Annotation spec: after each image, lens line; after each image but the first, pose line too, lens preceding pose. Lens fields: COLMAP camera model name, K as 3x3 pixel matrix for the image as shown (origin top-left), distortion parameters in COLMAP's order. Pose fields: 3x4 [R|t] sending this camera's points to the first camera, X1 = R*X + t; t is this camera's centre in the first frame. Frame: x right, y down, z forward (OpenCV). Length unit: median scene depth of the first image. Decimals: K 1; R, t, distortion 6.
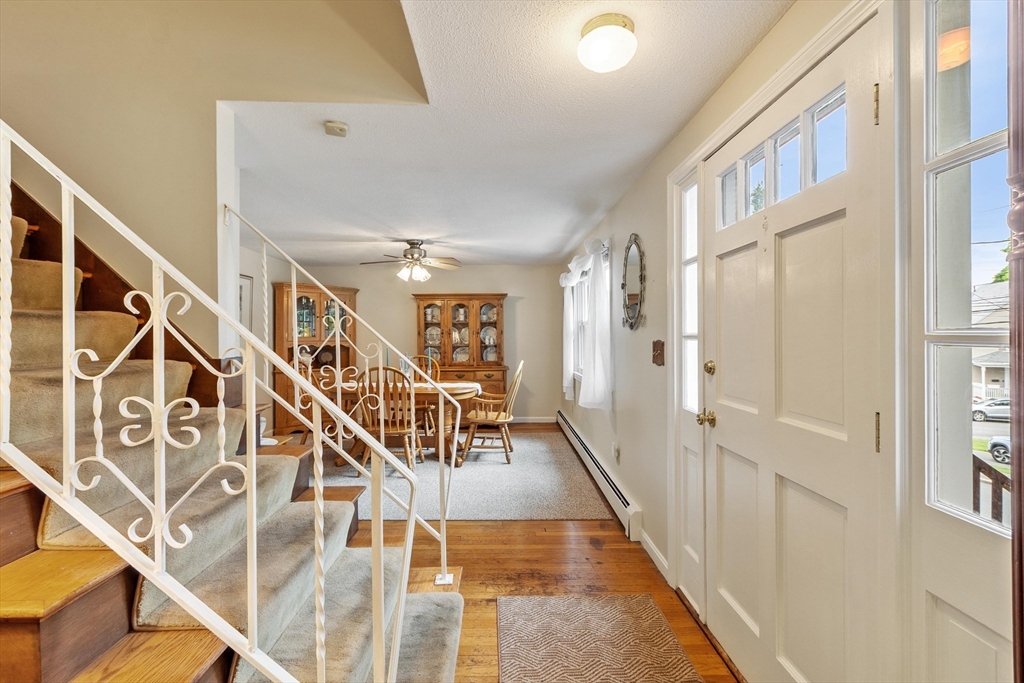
lens RADIAL K [[443.5, 0, 512.0], [0, 443.5, 341.5], [0, 0, 1]] dist [0.000211, 0.000004]
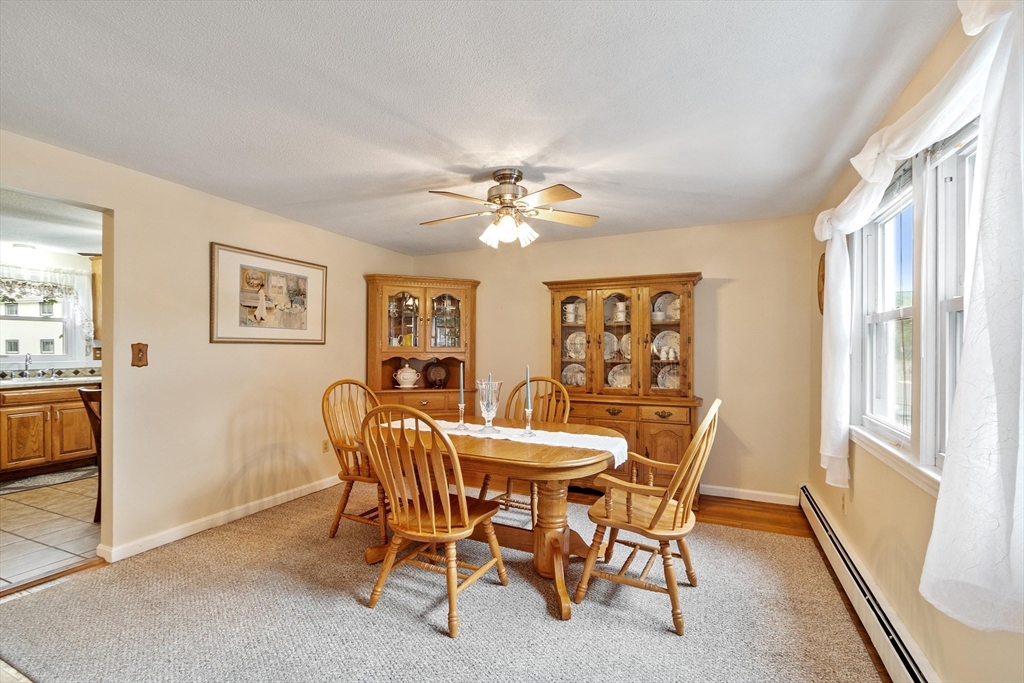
lens RADIAL K [[446.3, 0, 512.8], [0, 446.3, 356.4], [0, 0, 1]] dist [0.000997, -0.000038]
pose [[0.898337, 0.012954, -0.439116, 0.026161], [-0.010536, 0.999913, 0.007943, -0.001718], [0.439181, -0.002509, 0.898395, 0.379087]]
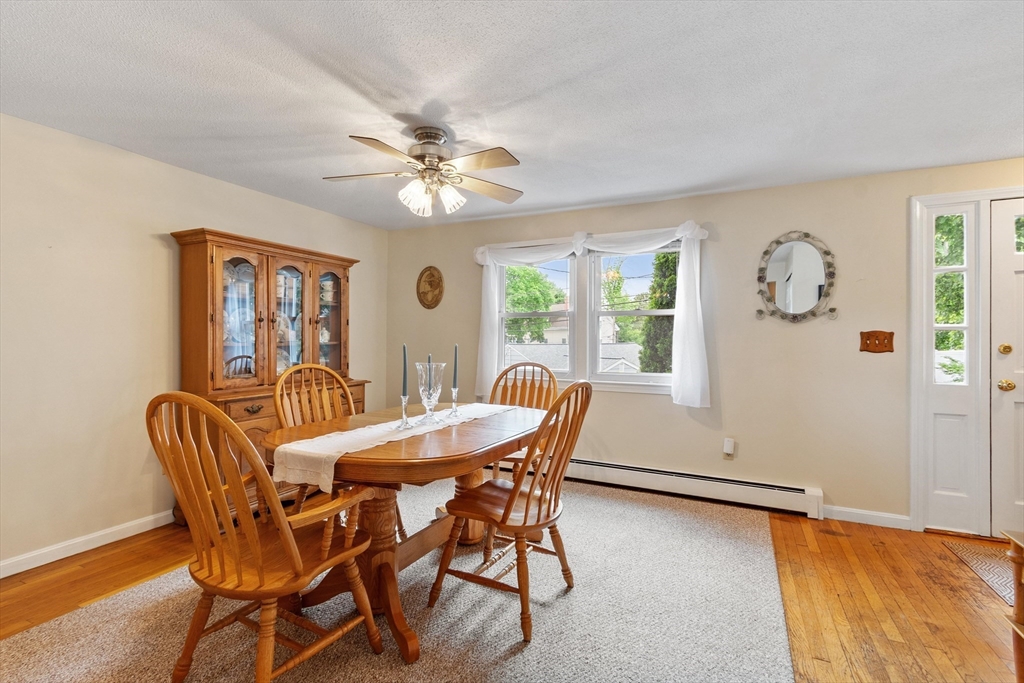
lens RADIAL K [[459.7, 0, 511.8], [0, 459.7, 347.1], [0, 0, 1]] dist [0.000910, 0.000025]
pose [[0.473744, -0.013588, 0.880558, -0.478141], [0.007817, 0.999906, 0.011224, 0.006518], [-0.880628, 0.001566, 0.473806, 0.511179]]
